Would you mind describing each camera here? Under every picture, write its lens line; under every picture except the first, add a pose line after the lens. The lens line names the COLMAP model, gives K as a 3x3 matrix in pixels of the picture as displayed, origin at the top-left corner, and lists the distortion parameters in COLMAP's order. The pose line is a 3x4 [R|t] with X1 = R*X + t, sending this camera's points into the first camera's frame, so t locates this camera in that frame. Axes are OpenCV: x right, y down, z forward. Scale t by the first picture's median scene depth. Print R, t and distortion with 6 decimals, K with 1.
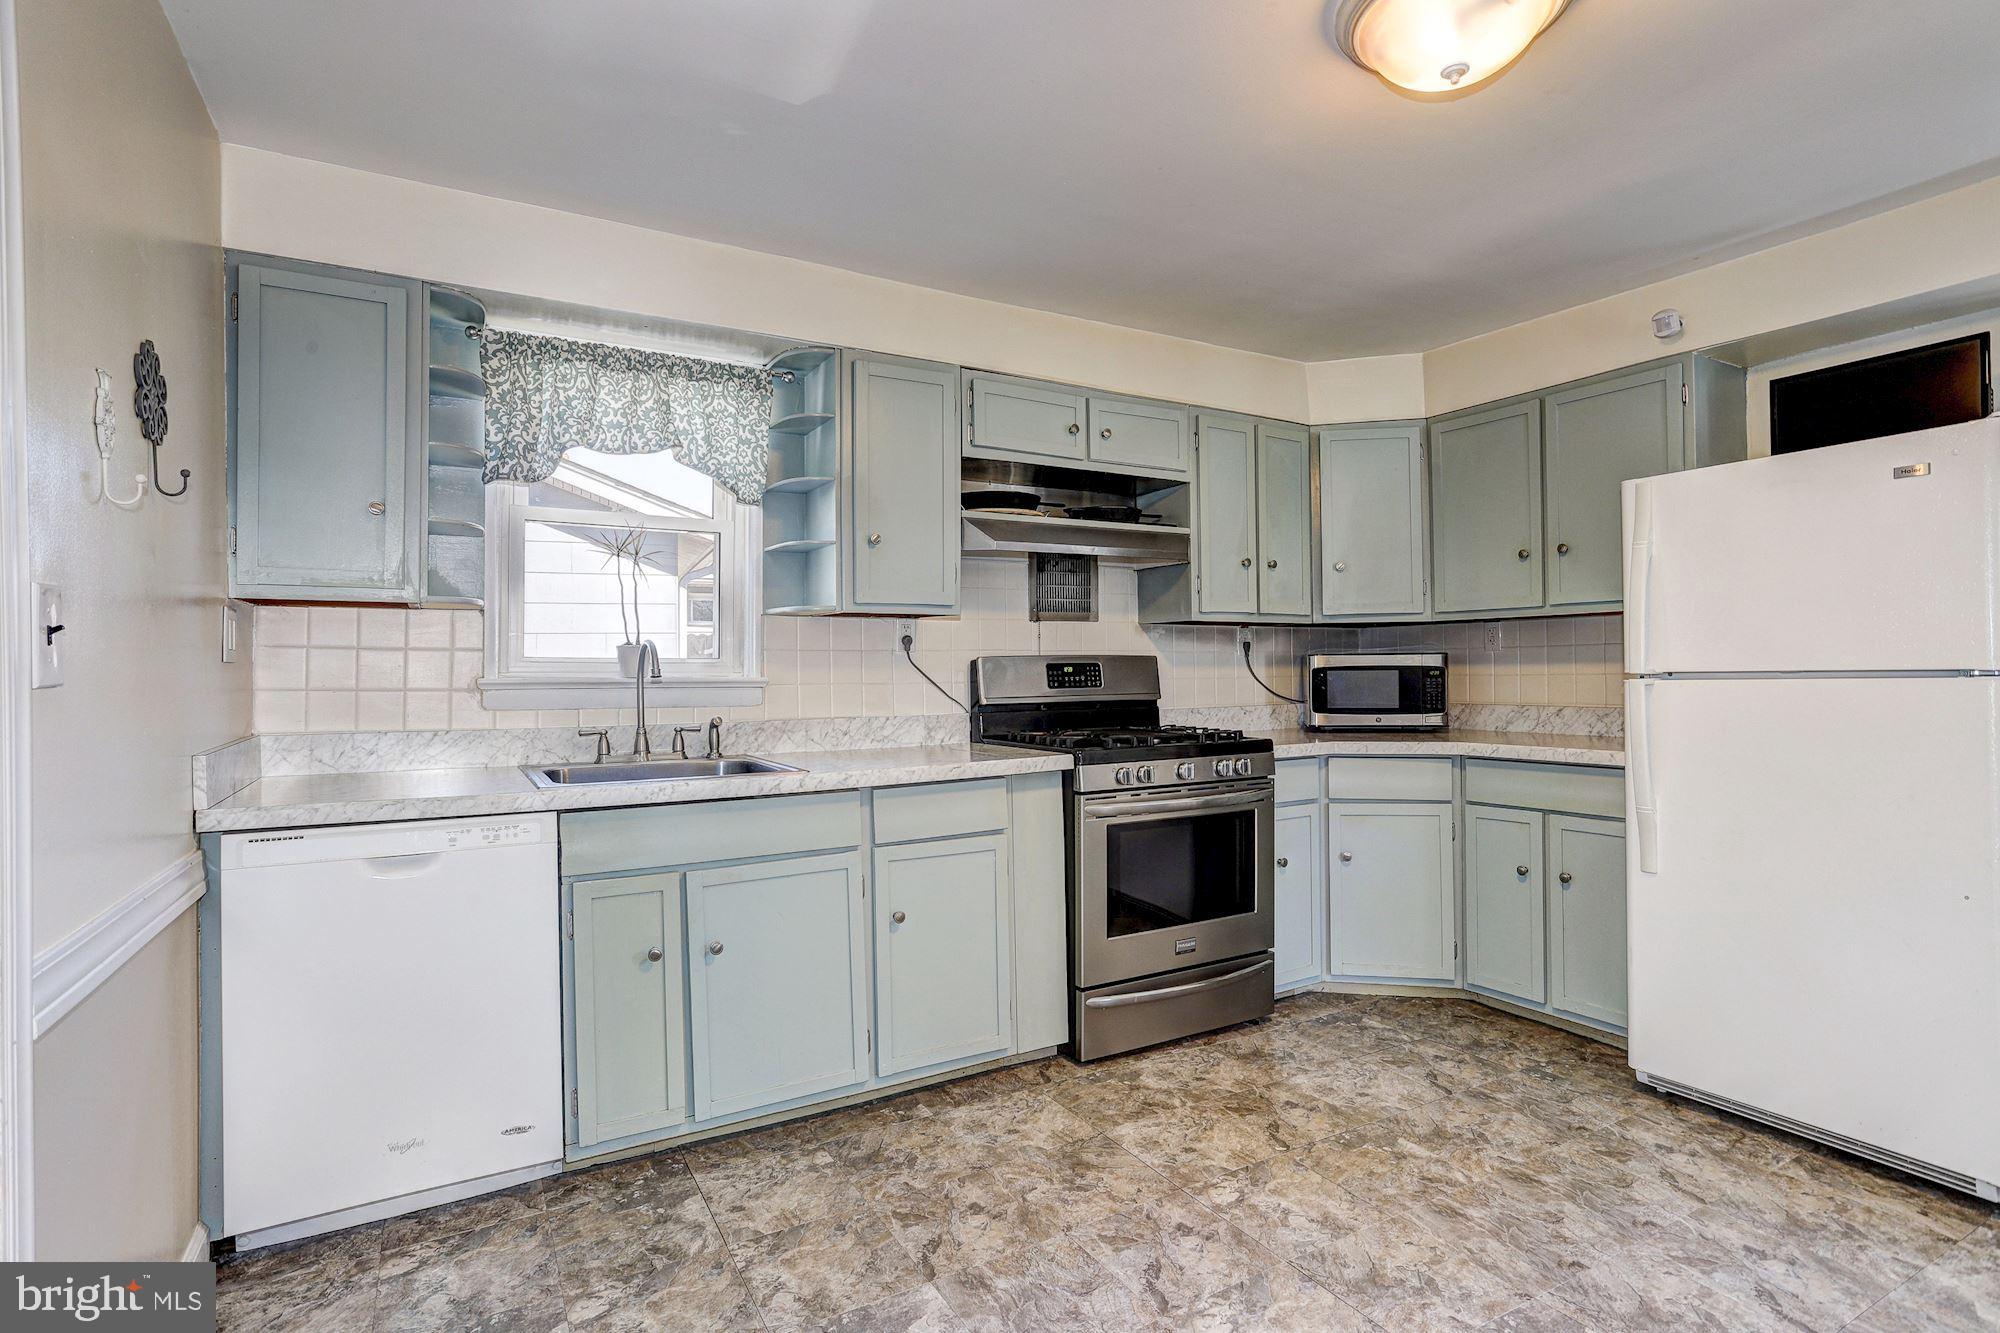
lens RADIAL K [[976.2, 0, 1000.0], [0, 976.2, 666.5], [0, 0, 1]] dist [-0.056461, 0.033708]
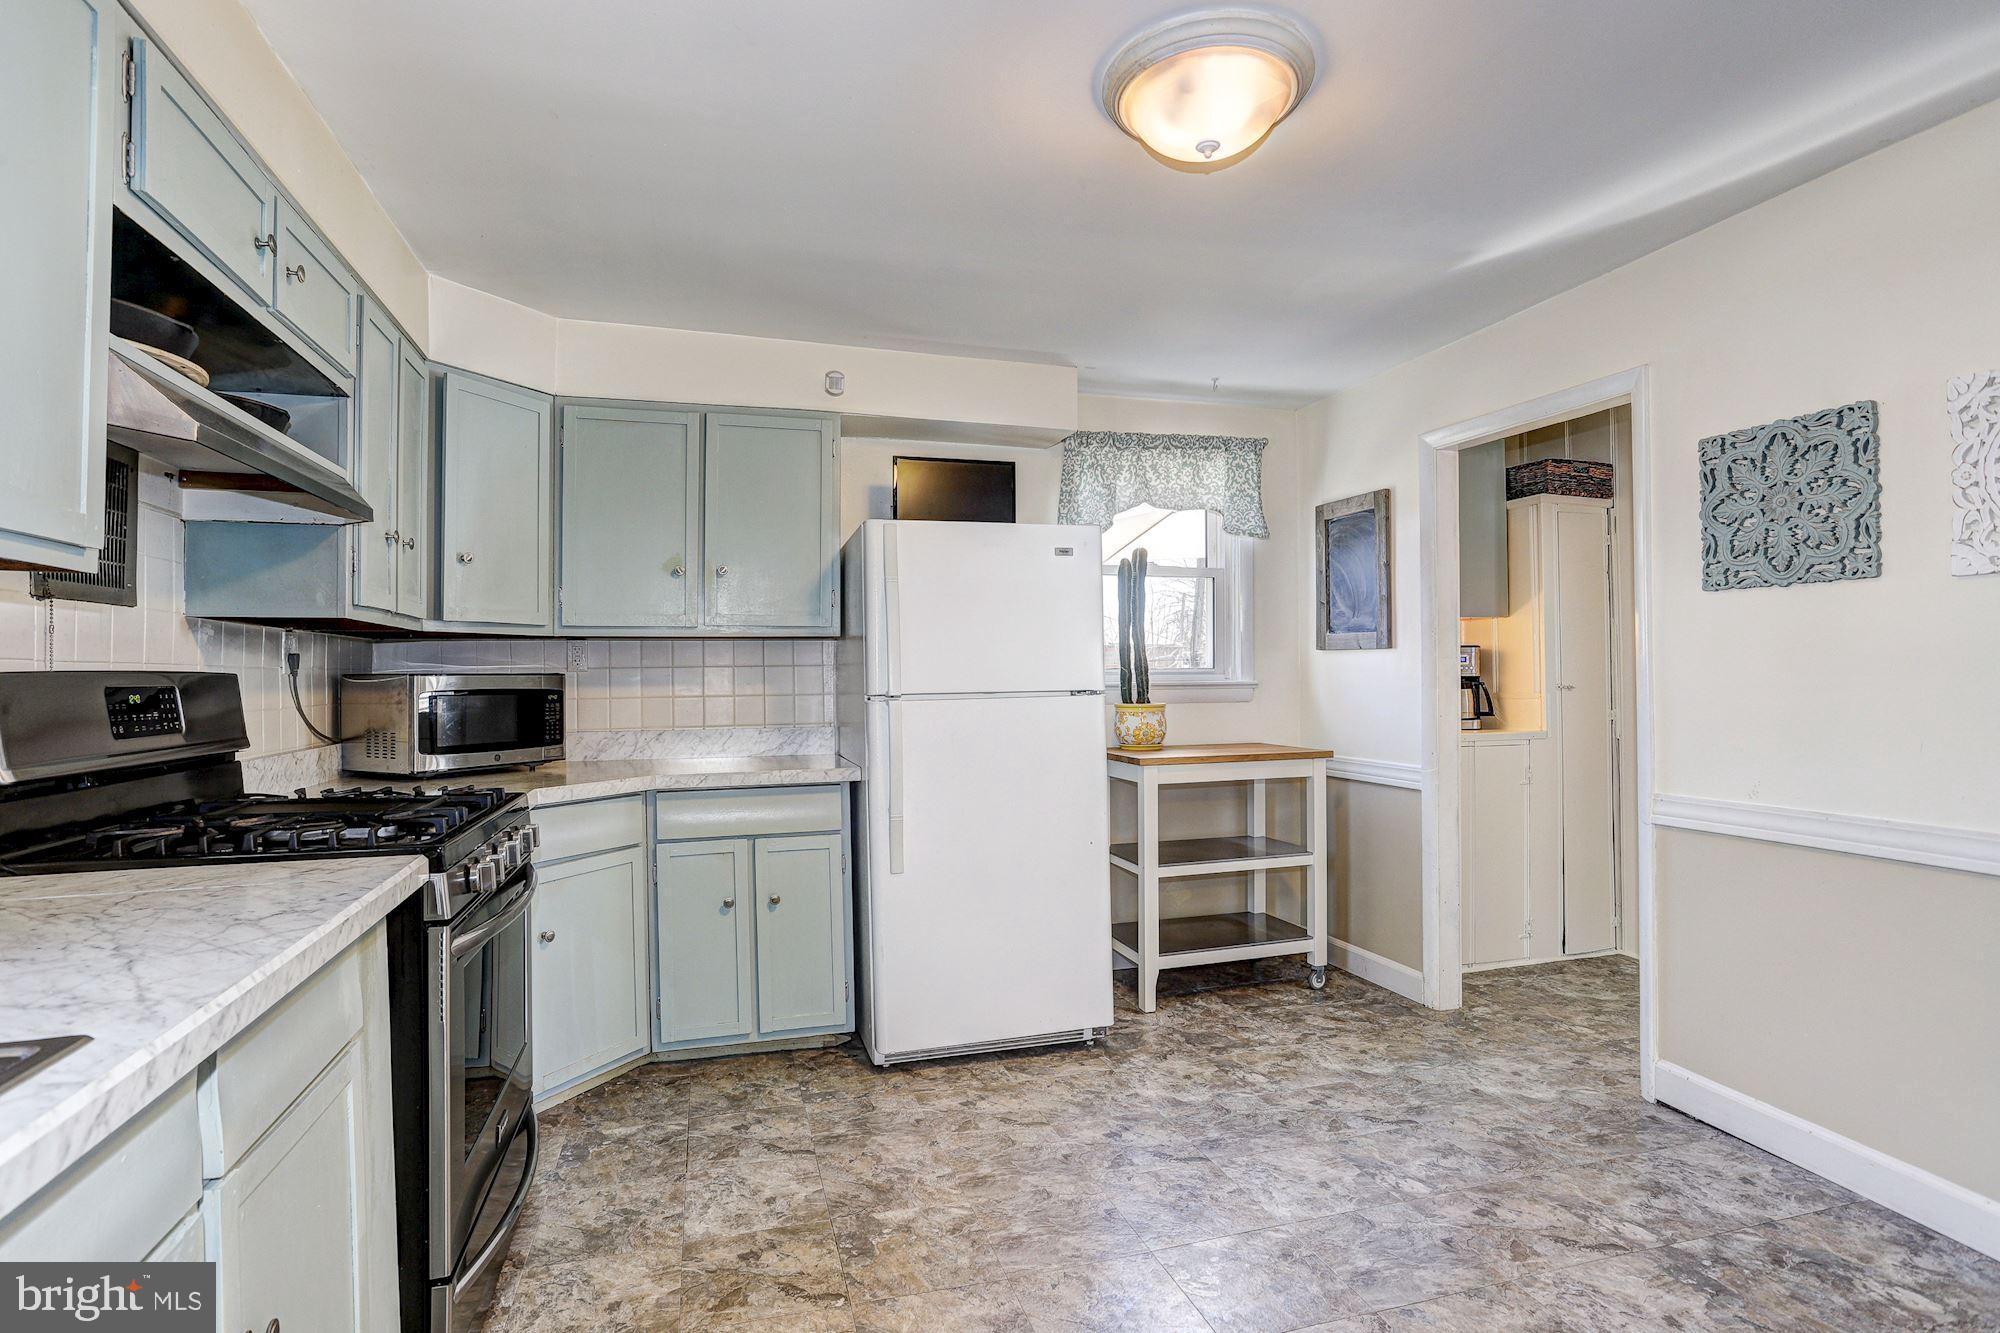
lens RADIAL K [[976.2, 0, 1000.0], [0, 976.2, 666.5], [0, 0, 1]] dist [-0.056461, 0.033708]
pose [[0.237026, 0.018217, 0.971332, -0.394140], [0.001453, 0.999816, -0.019106, -0.005376], [-0.971502, 0.005940, 0.236956, 0.595356]]
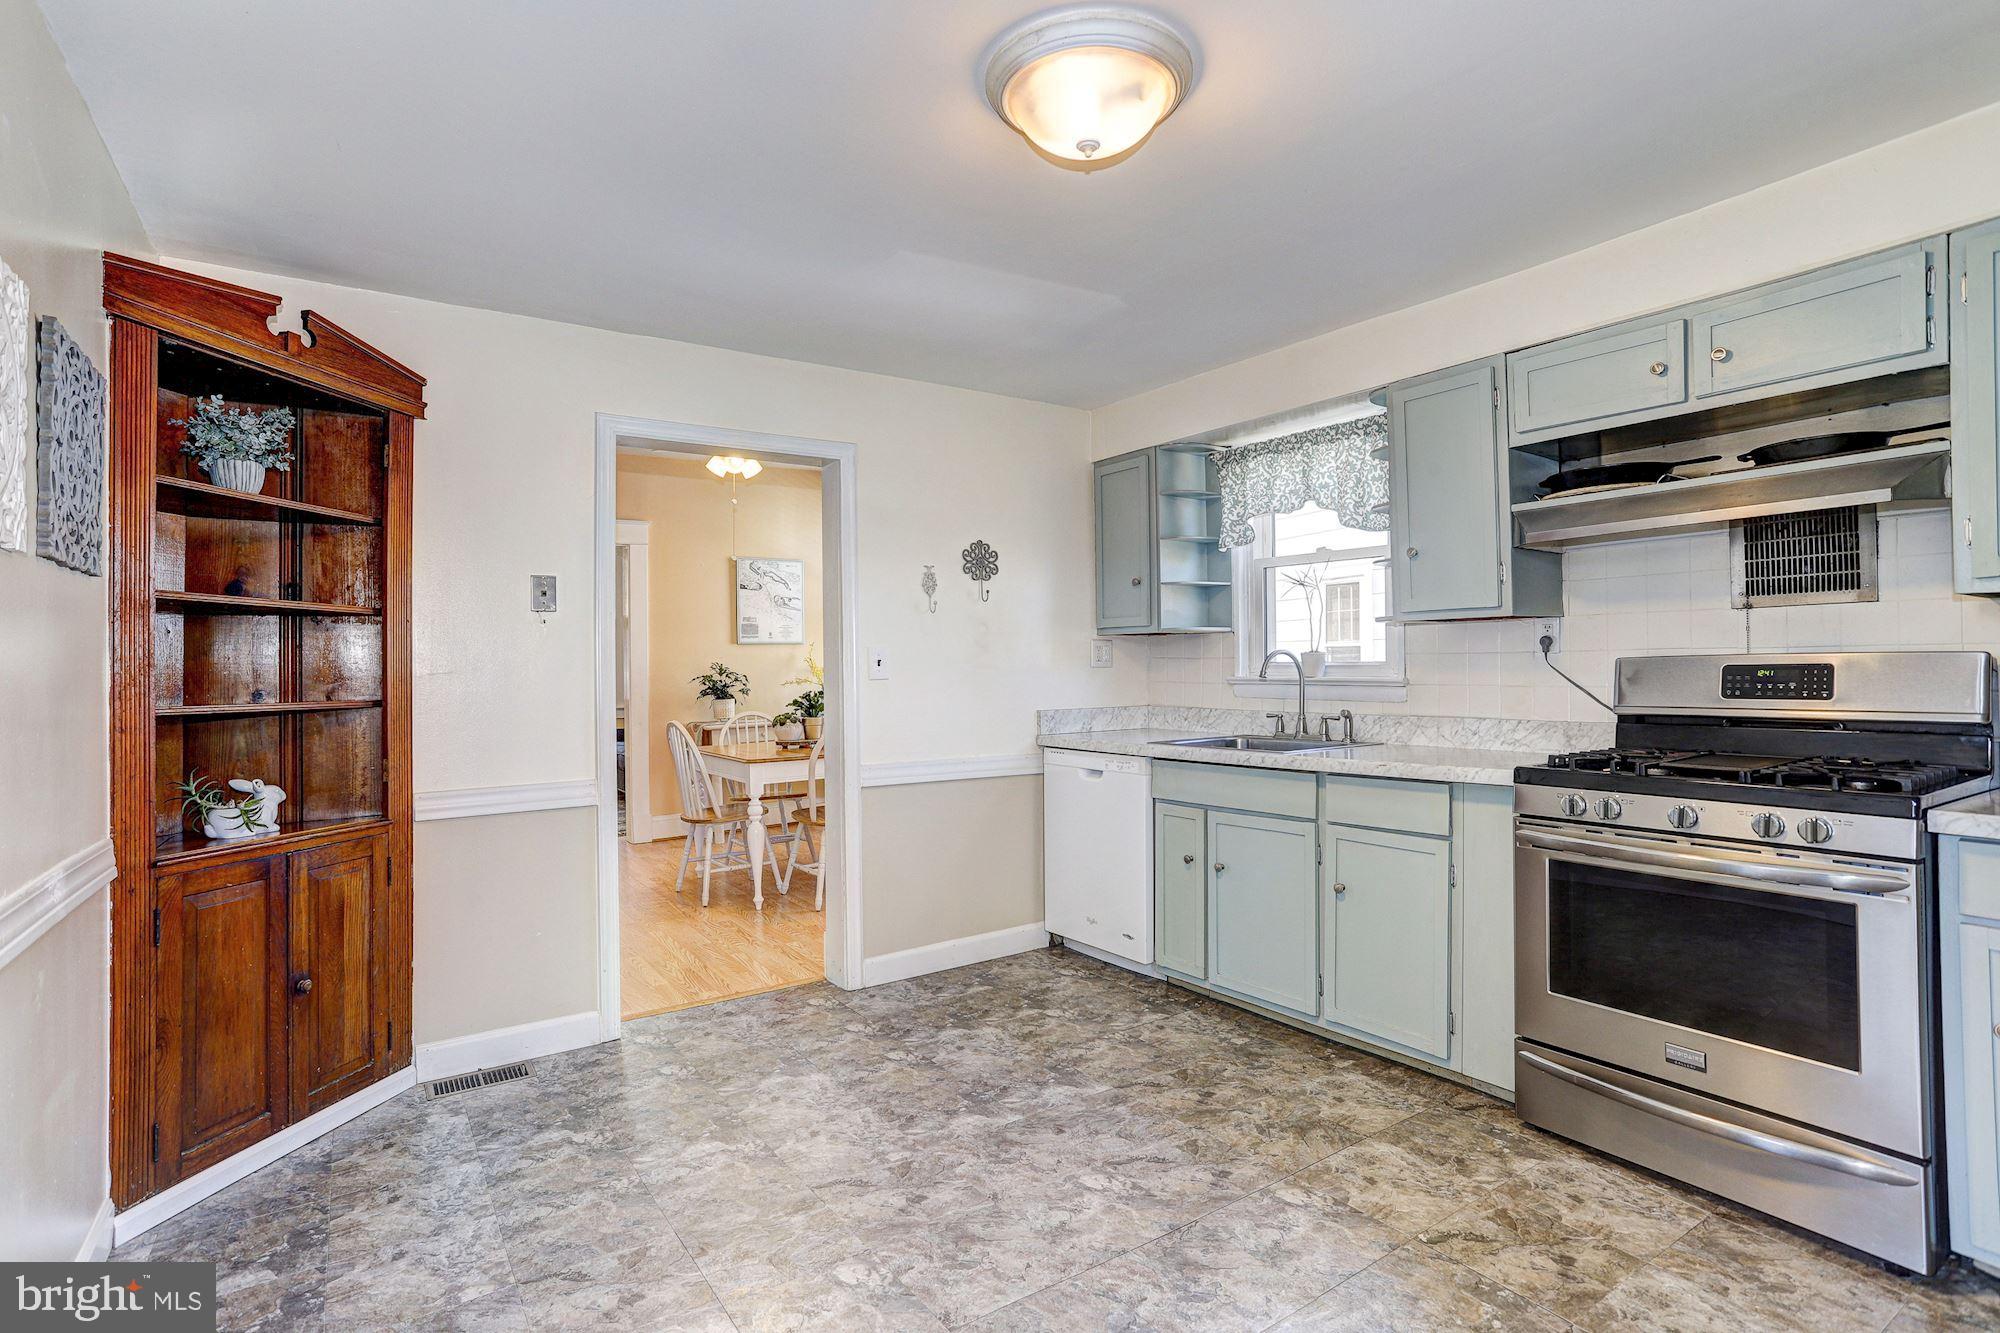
lens RADIAL K [[982.1, 0, 1000.0], [0, 982.1, 666.5], [0, 0, 1]] dist [-0.069117, 0.045106]
pose [[0.084167, 0.005159, -0.996438, 0.969333], [0.007800, 0.999953, 0.005836, -0.014410], [0.996421, -0.008263, 0.084123, 0.485061]]
